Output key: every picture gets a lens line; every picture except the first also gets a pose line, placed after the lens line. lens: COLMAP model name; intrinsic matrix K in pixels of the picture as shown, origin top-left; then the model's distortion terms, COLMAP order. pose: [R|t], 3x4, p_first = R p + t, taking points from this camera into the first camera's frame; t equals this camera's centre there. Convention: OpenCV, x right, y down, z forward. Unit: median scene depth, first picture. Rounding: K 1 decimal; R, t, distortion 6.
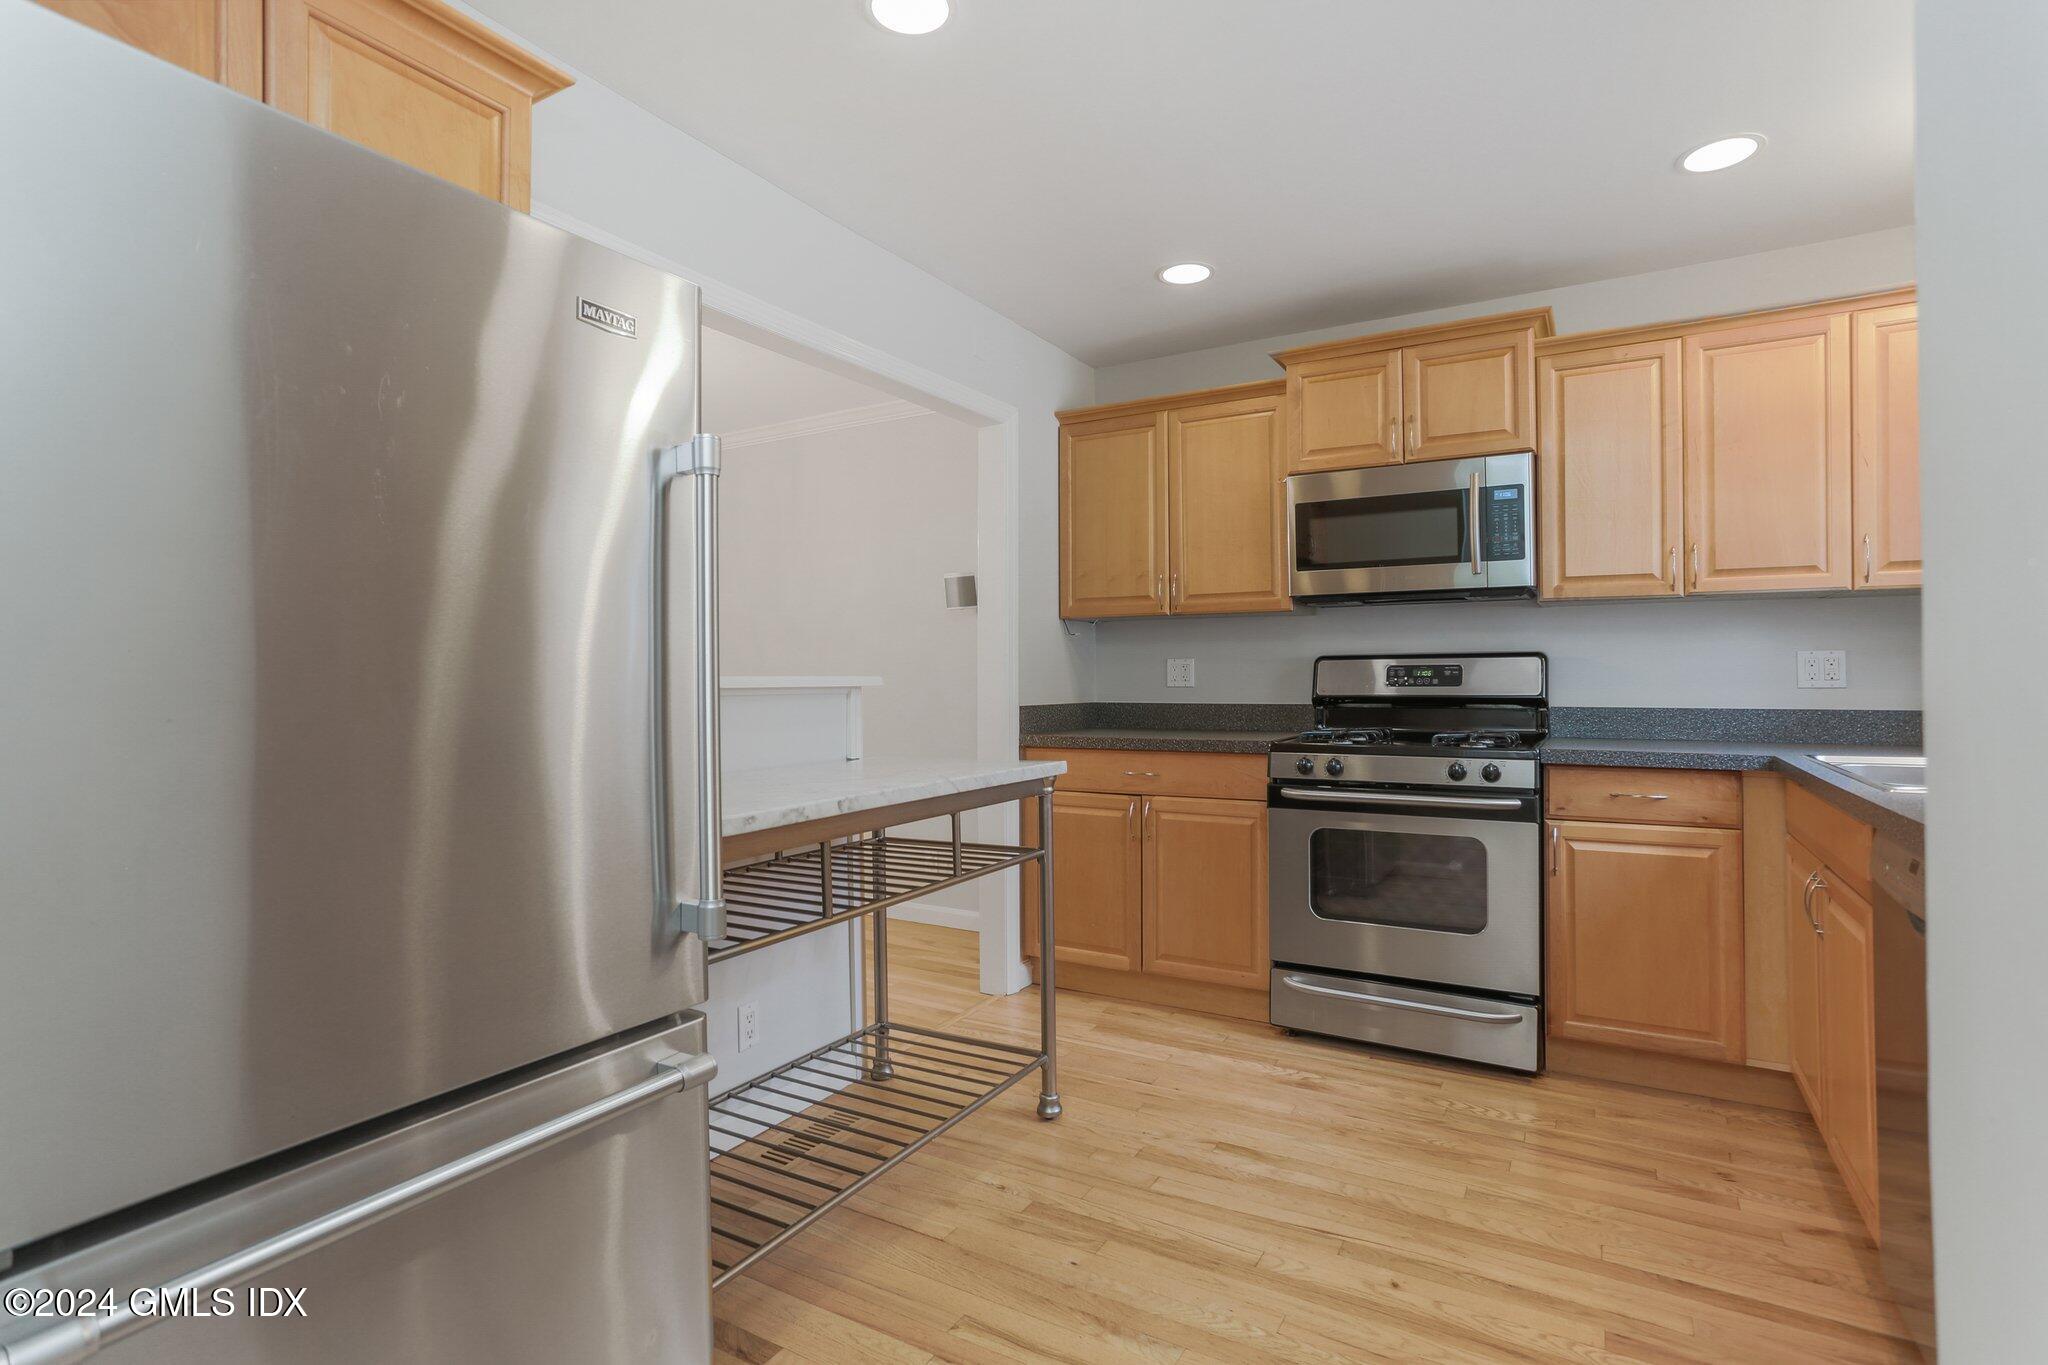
lens RADIAL K [[991.0, 0, 1021.1], [0, 991.0, 662.0], [0, 0, 1]] dist [-0.045605, 0.026367]
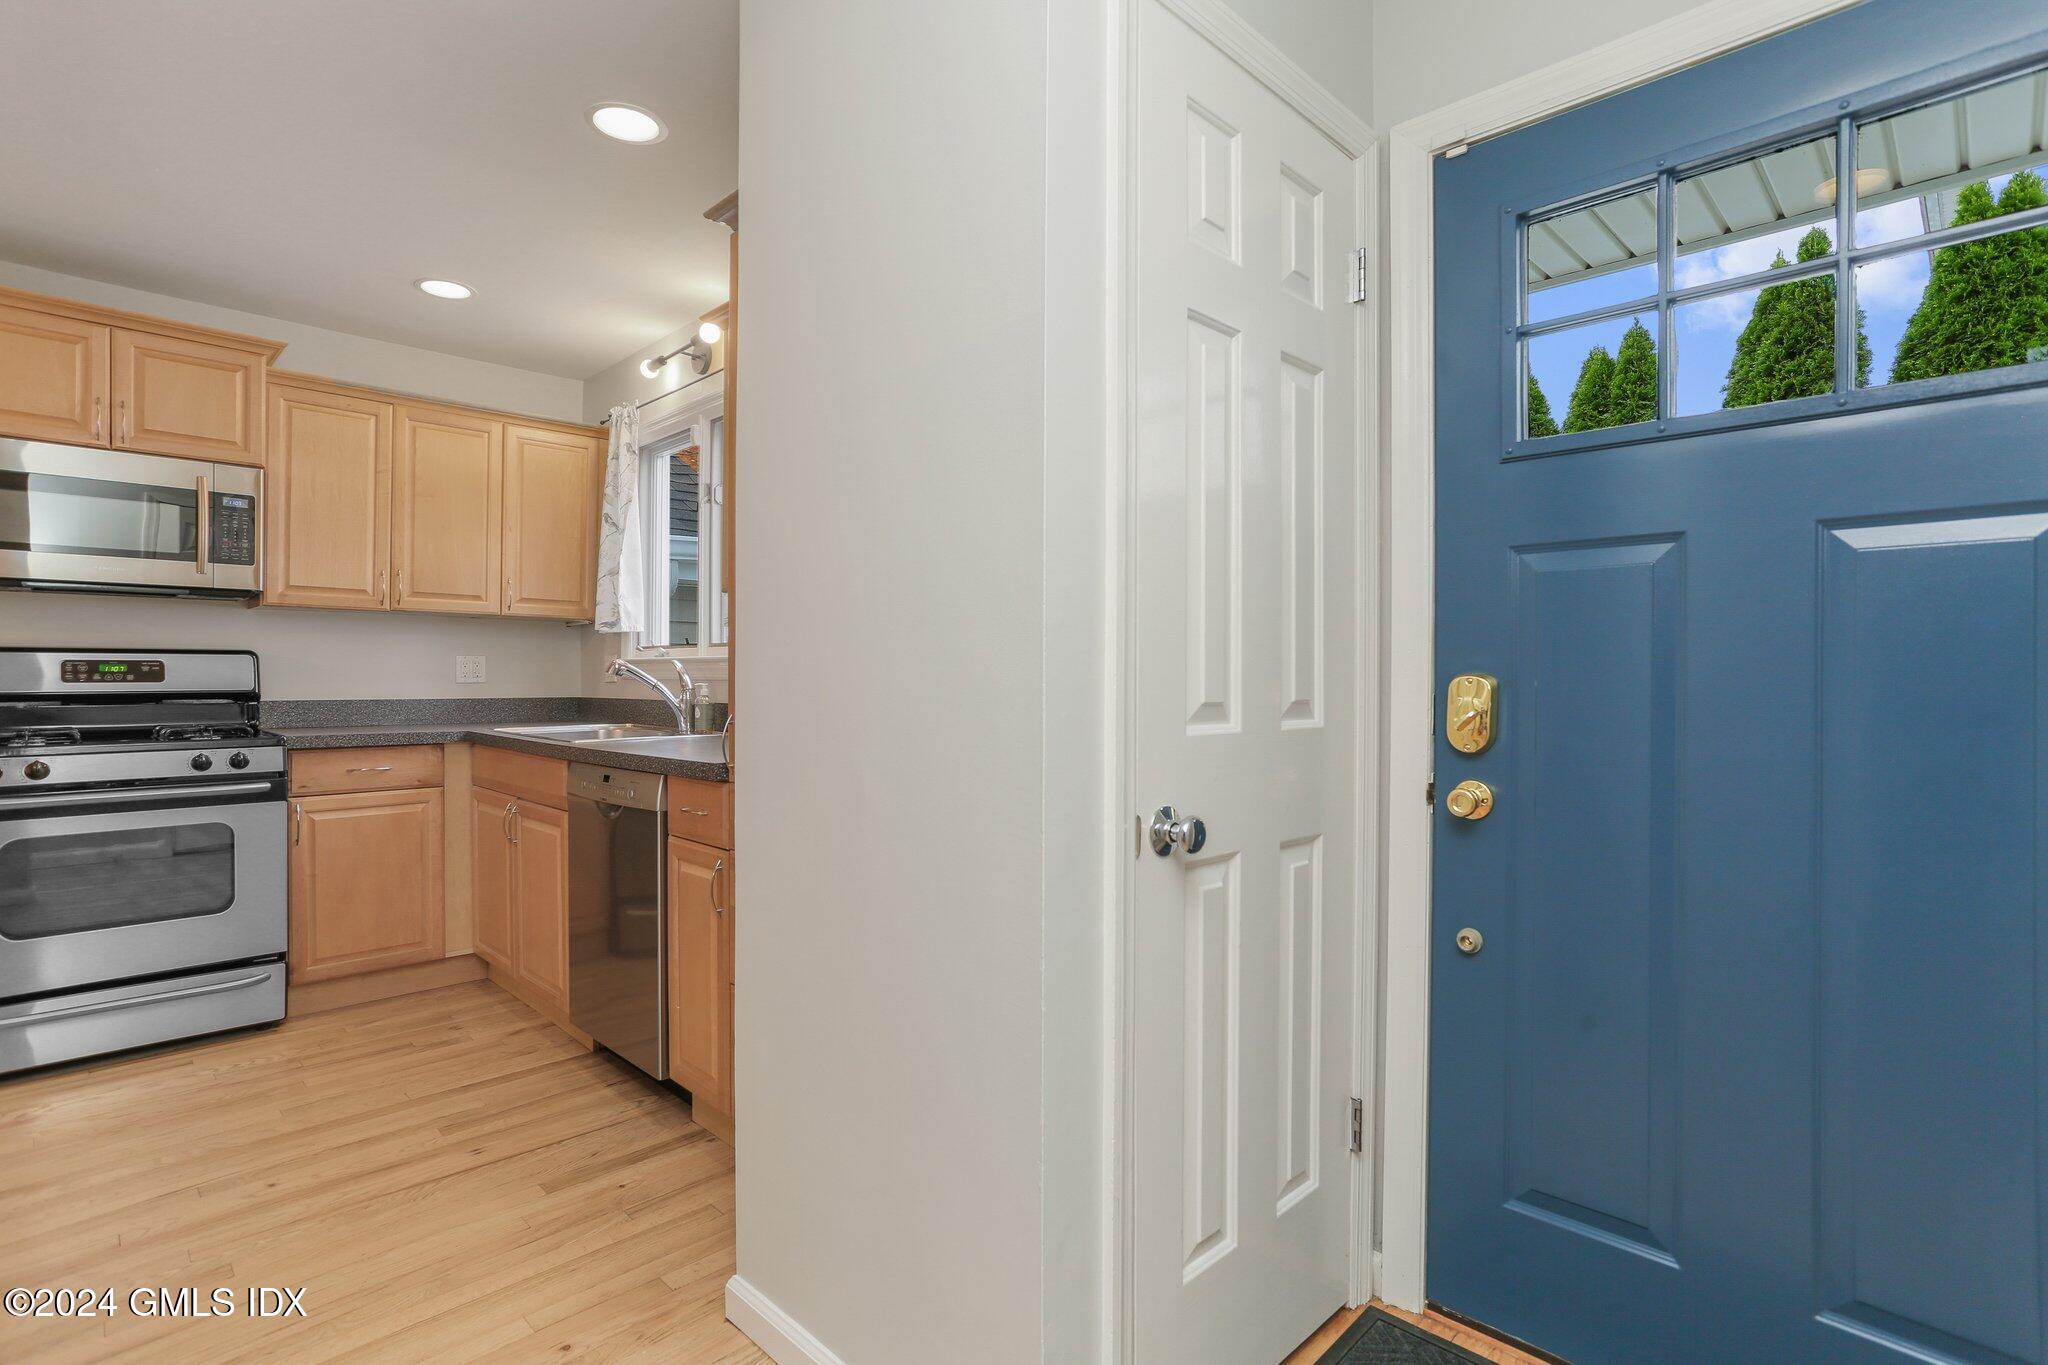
lens RADIAL K [[991.0, 0, 1021.3], [0, 991.0, 680.7], [0, 0, 1]] dist [-0.045605, 0.026367]
pose [[0.244185, 0.000628, 0.969728, -0.345865], [-0.018647, 0.999818, 0.004048, 0.003254], [-0.969549, -0.019070, 0.244152, -0.103116]]
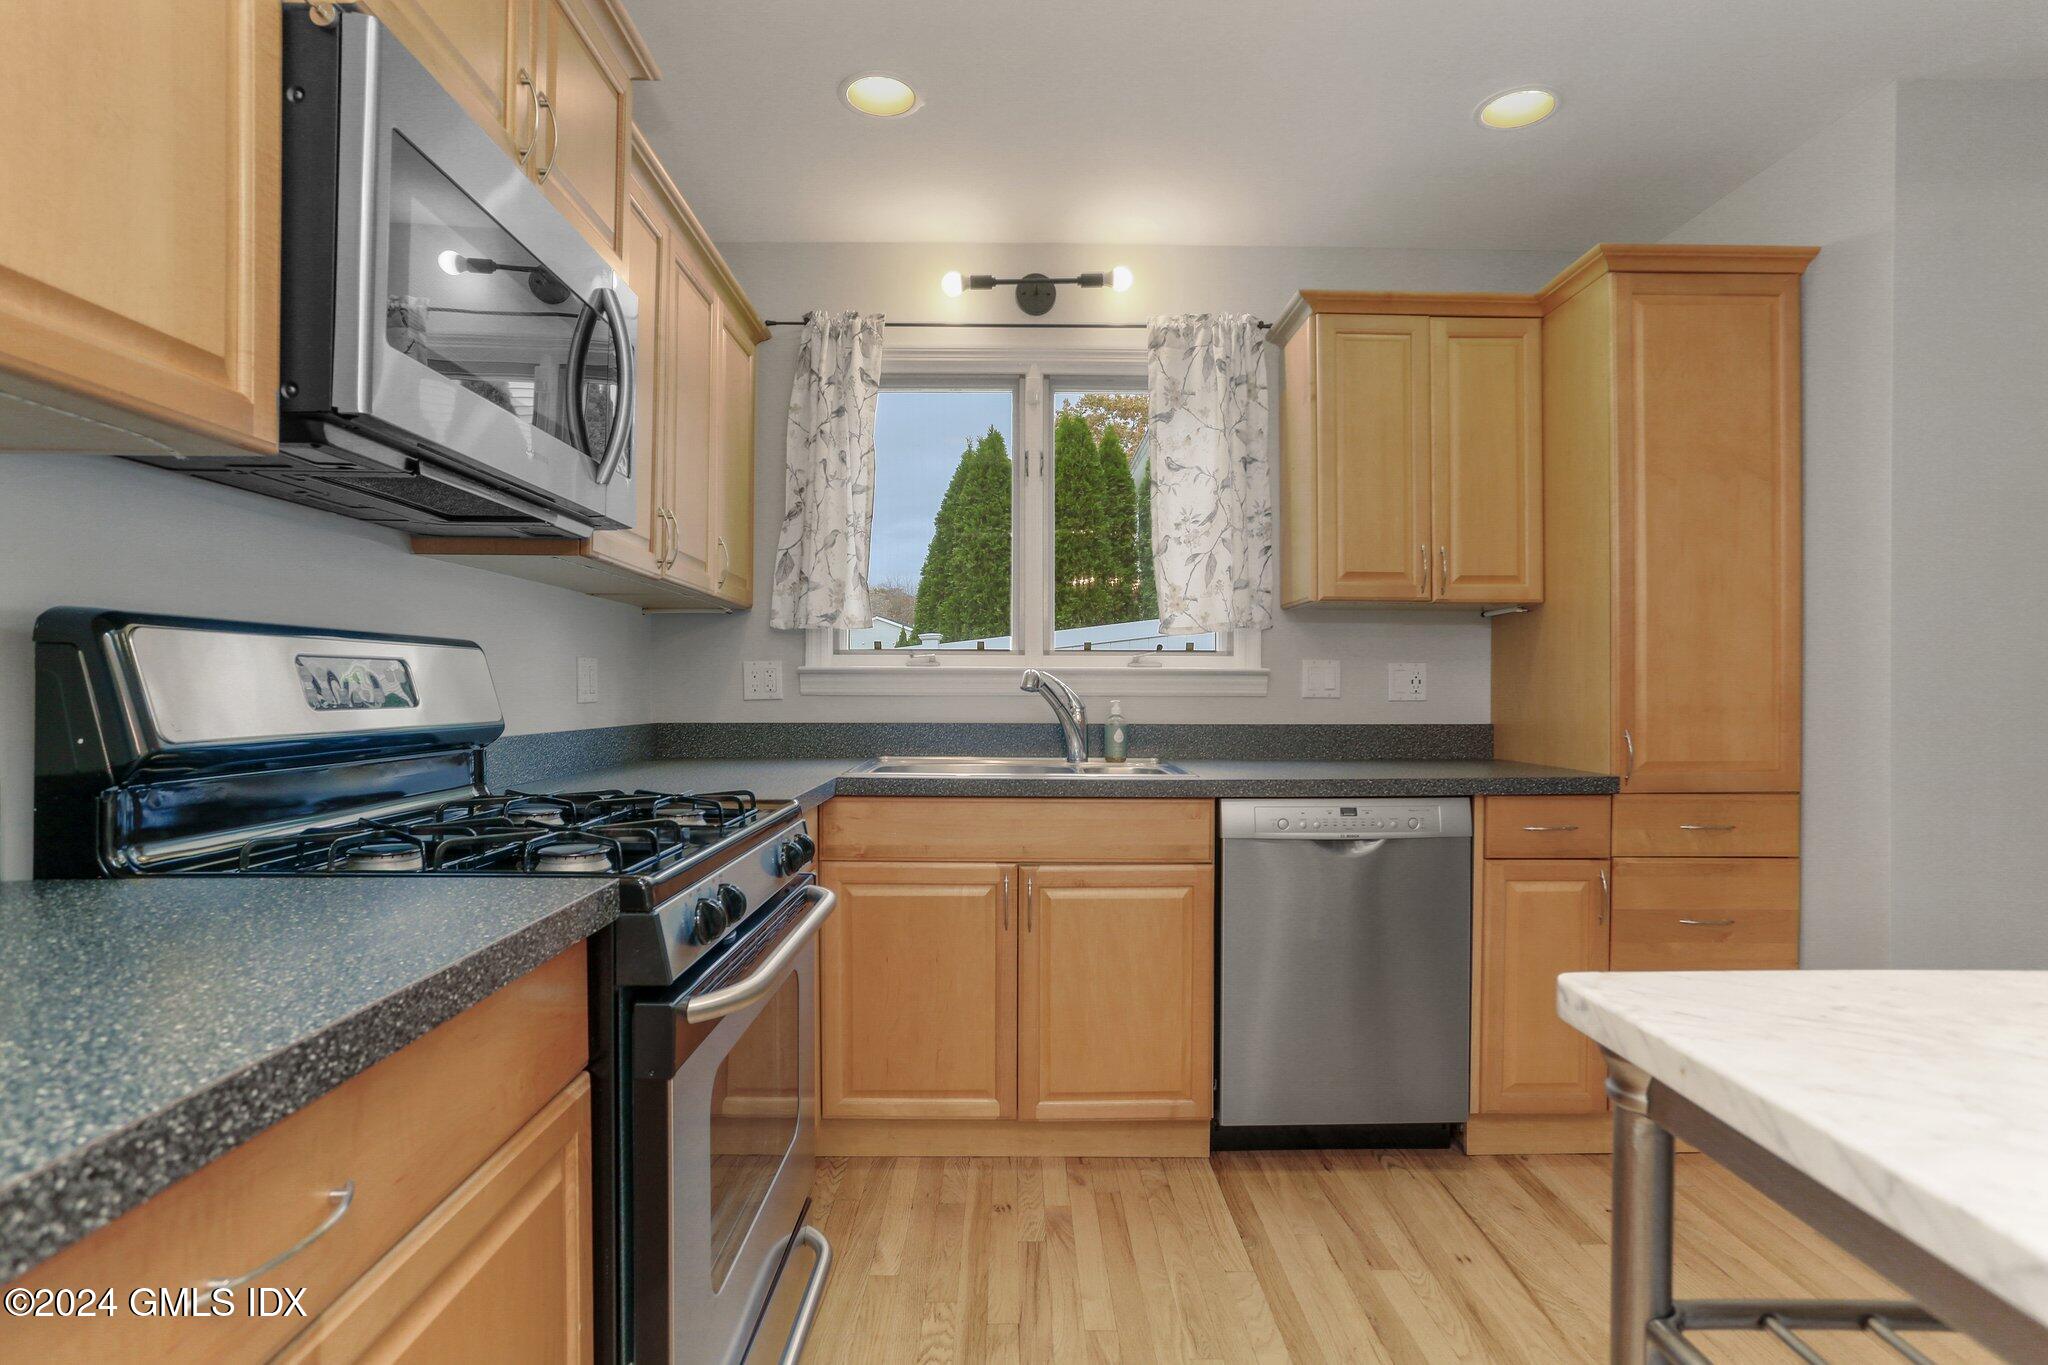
lens RADIAL K [[1019.7, 0, 1031.4], [0, 1019.7, 697.5], [0, 0, 1]] dist [-0.007113, -0.000195]
pose [[-0.520857, -0.003911, 0.853635, -0.115558], [-0.014655, 0.999883, -0.004361, 0.021739], [-0.853518, -0.014781, -0.520854, 1.165949]]
